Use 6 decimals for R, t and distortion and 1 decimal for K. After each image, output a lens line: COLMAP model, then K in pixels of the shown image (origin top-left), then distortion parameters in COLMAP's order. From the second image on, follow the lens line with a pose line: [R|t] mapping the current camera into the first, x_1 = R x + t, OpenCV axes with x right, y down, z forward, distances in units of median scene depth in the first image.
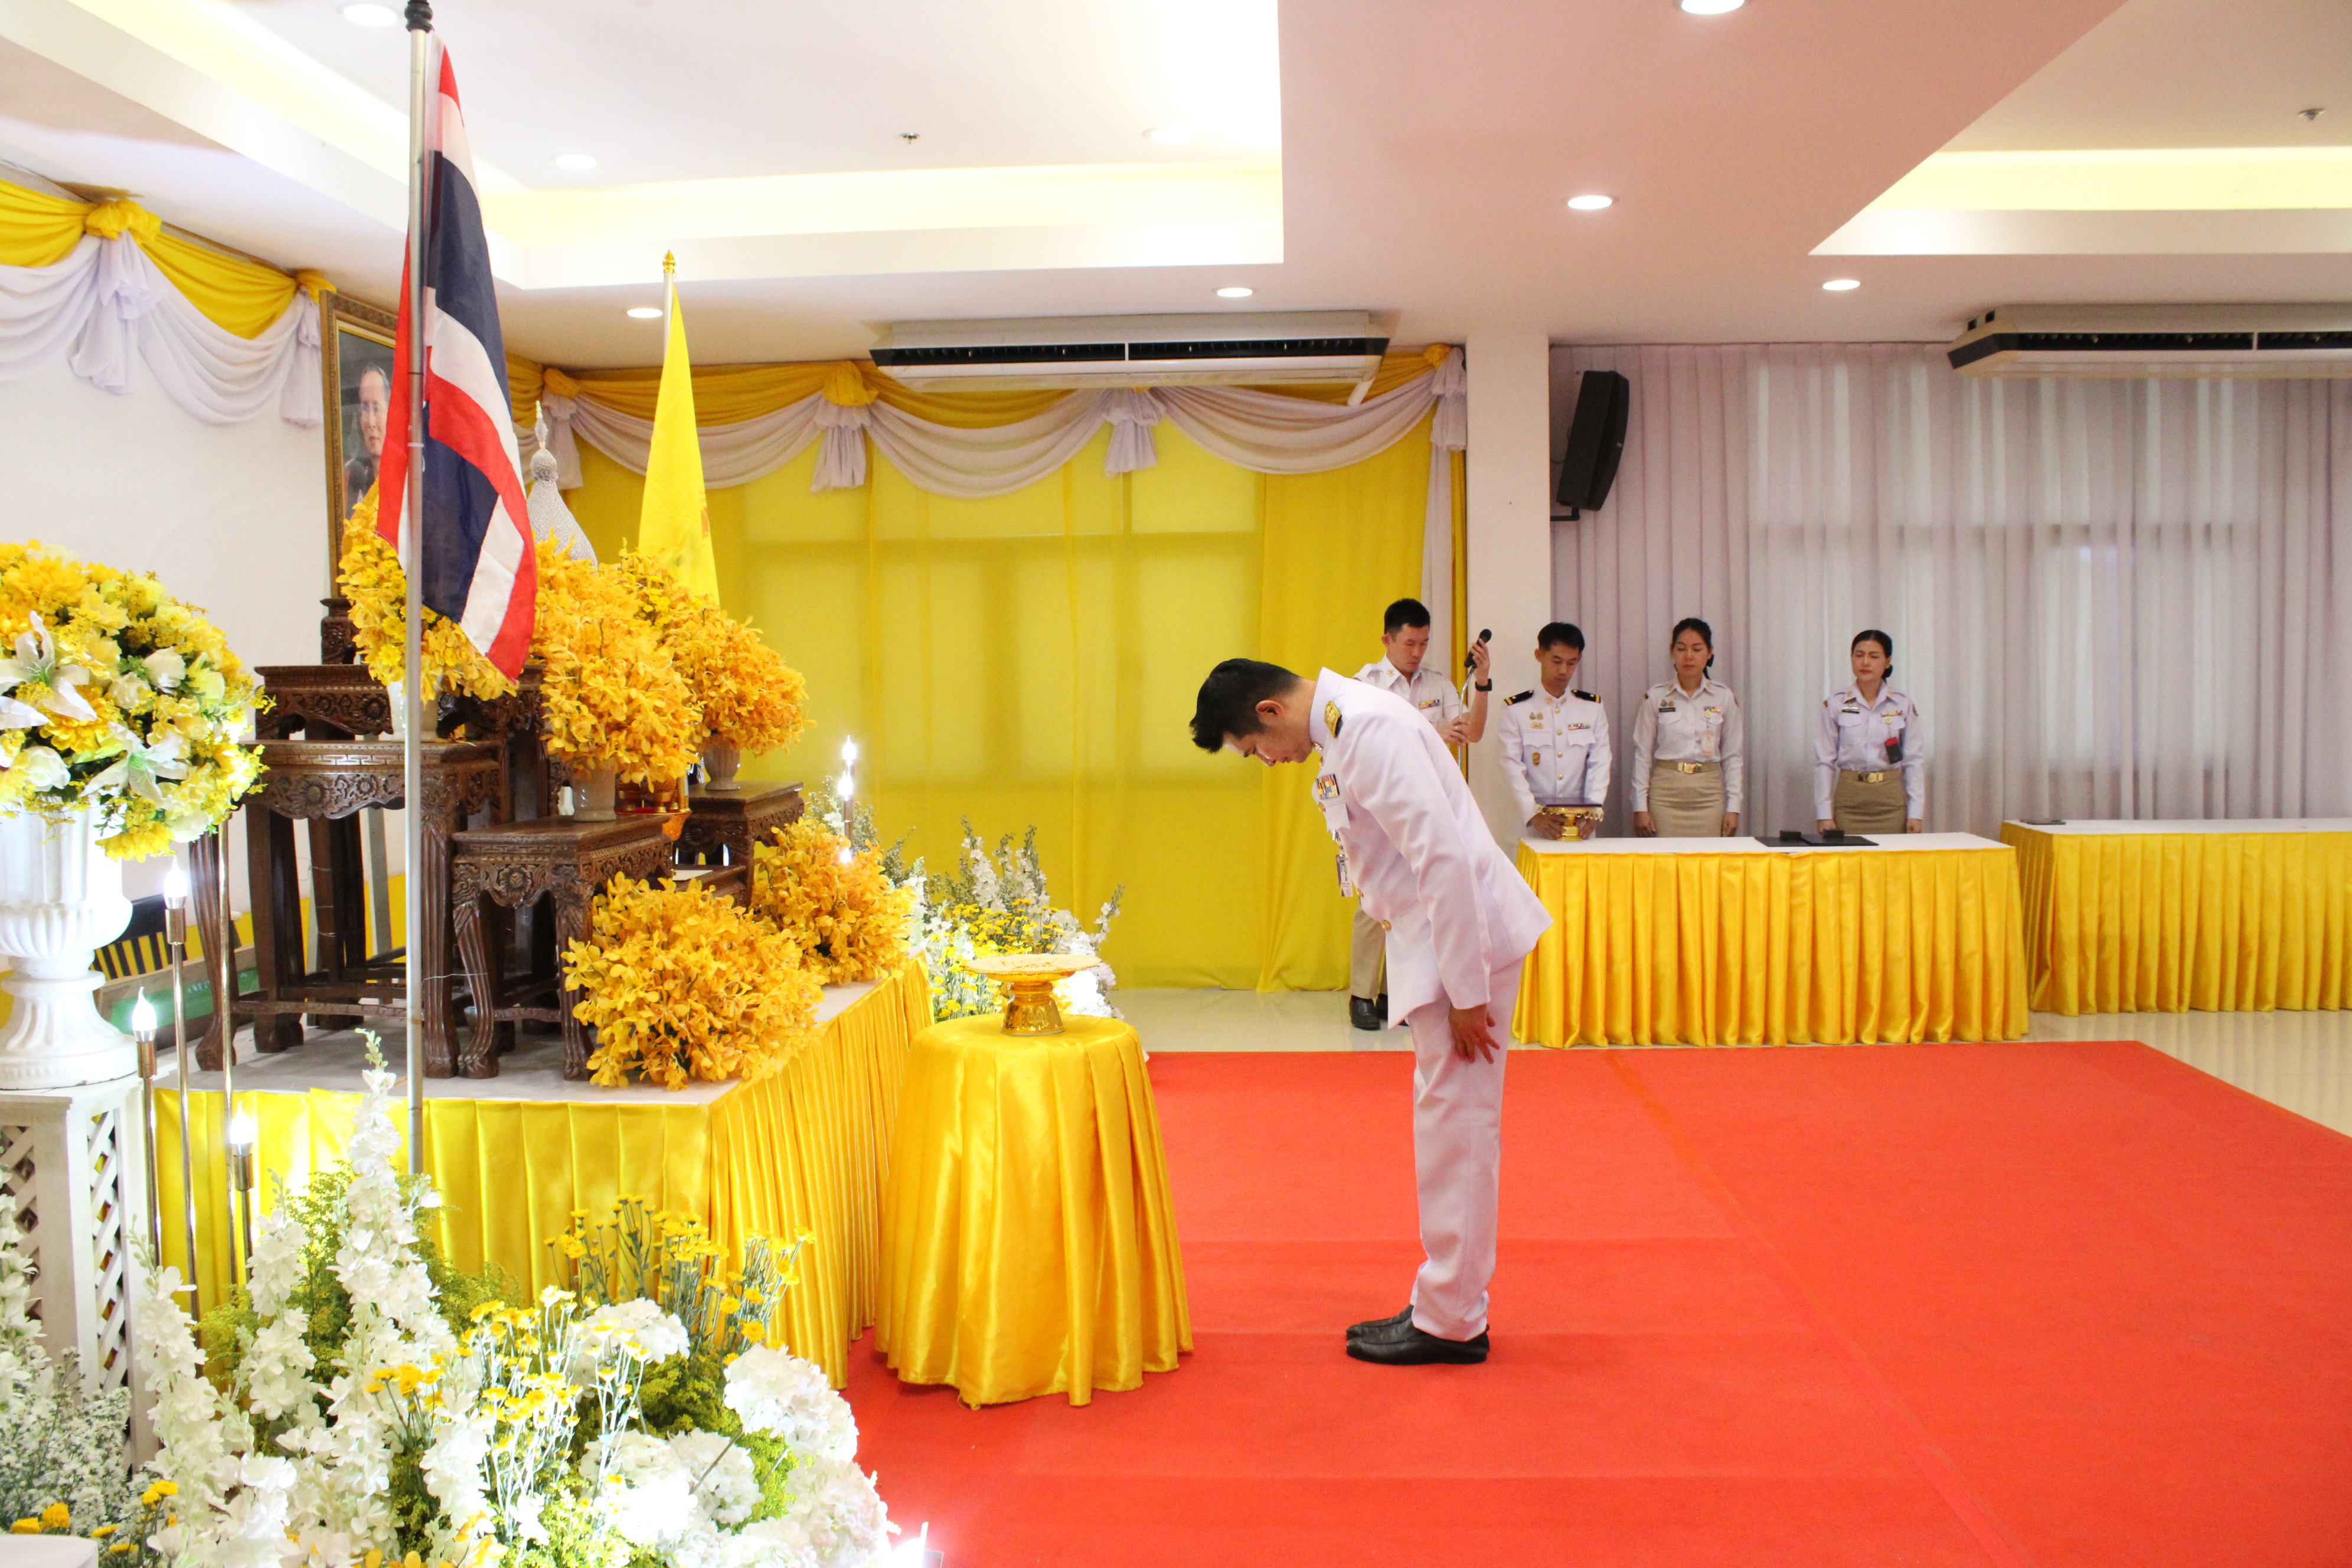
lens RADIAL K [[2032.2, 0, 1174.6], [0, 2032.2, 779.0], [0, 0, 1]] dist [-0.114086, 0.046928]
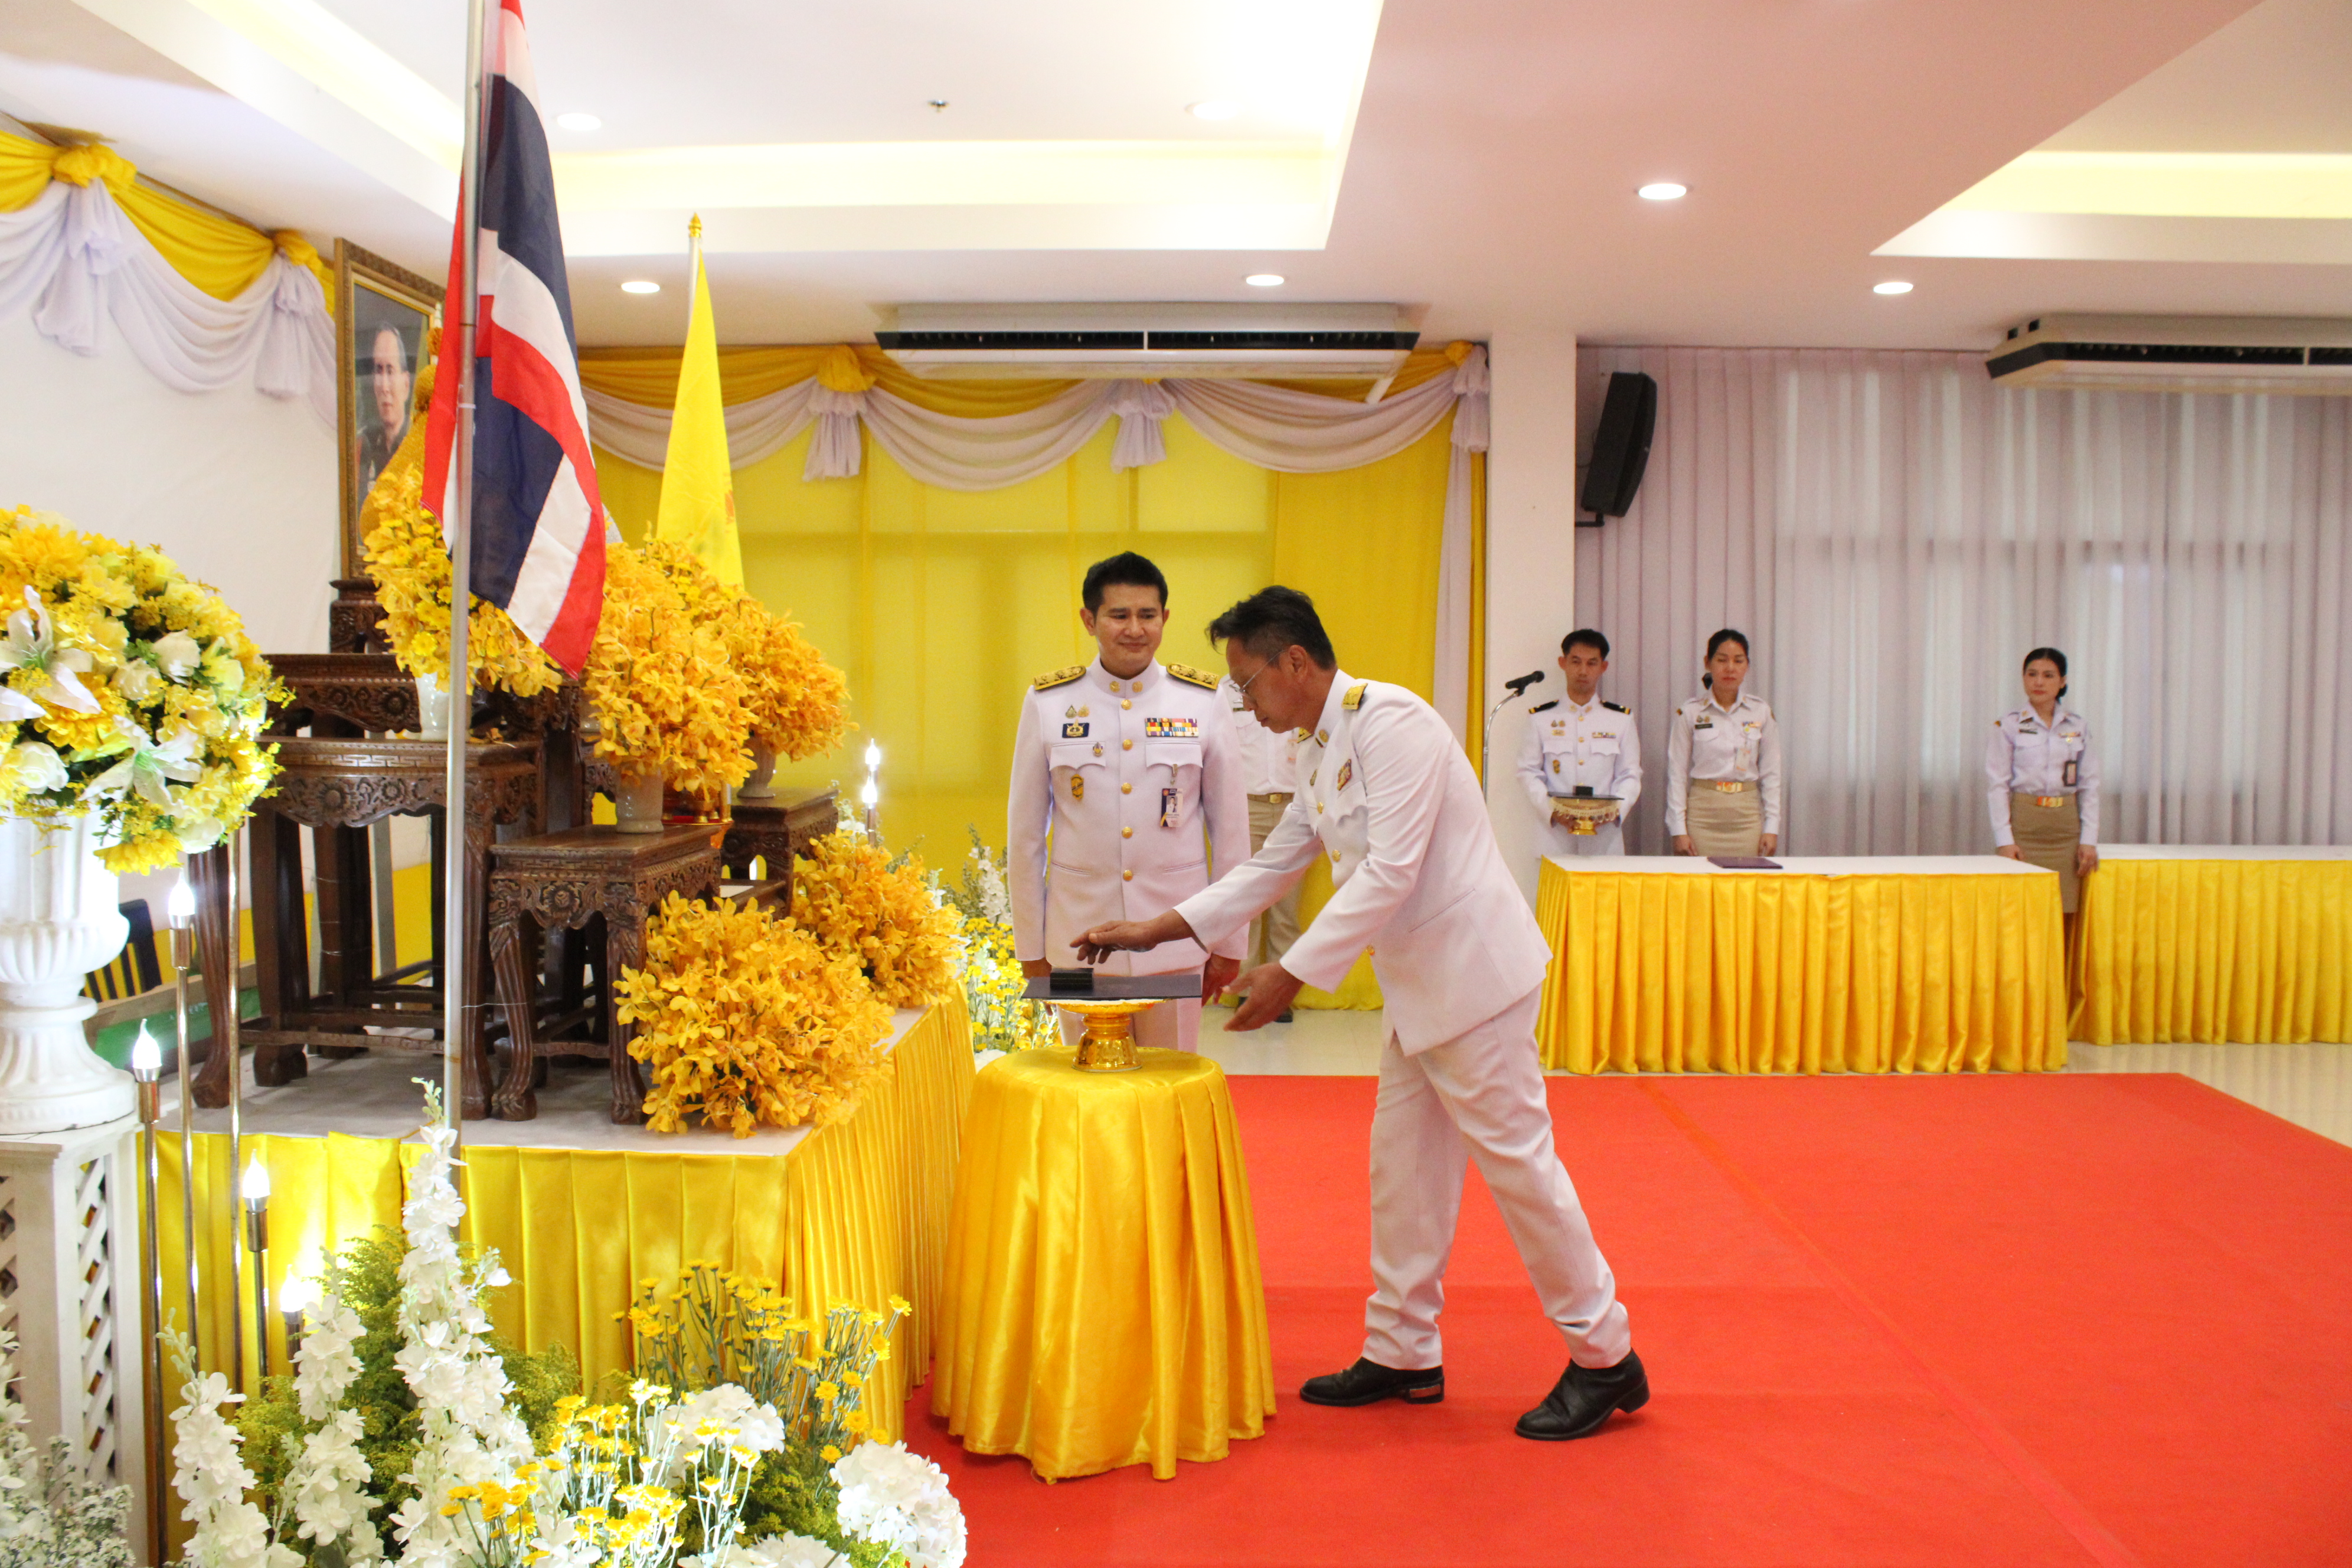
lens RADIAL K [[2032.2, 0, 1174.5], [0, 2032.2, 772.1], [0, 0, 1]] dist [-0.114086, 0.046928]
pose [[0.999202, 0.015441, 0.036833, -0.075950], [-0.015255, 0.999869, -0.005342, -0.004483], [-0.036911, 0.004776, 0.999307, 0.082765]]
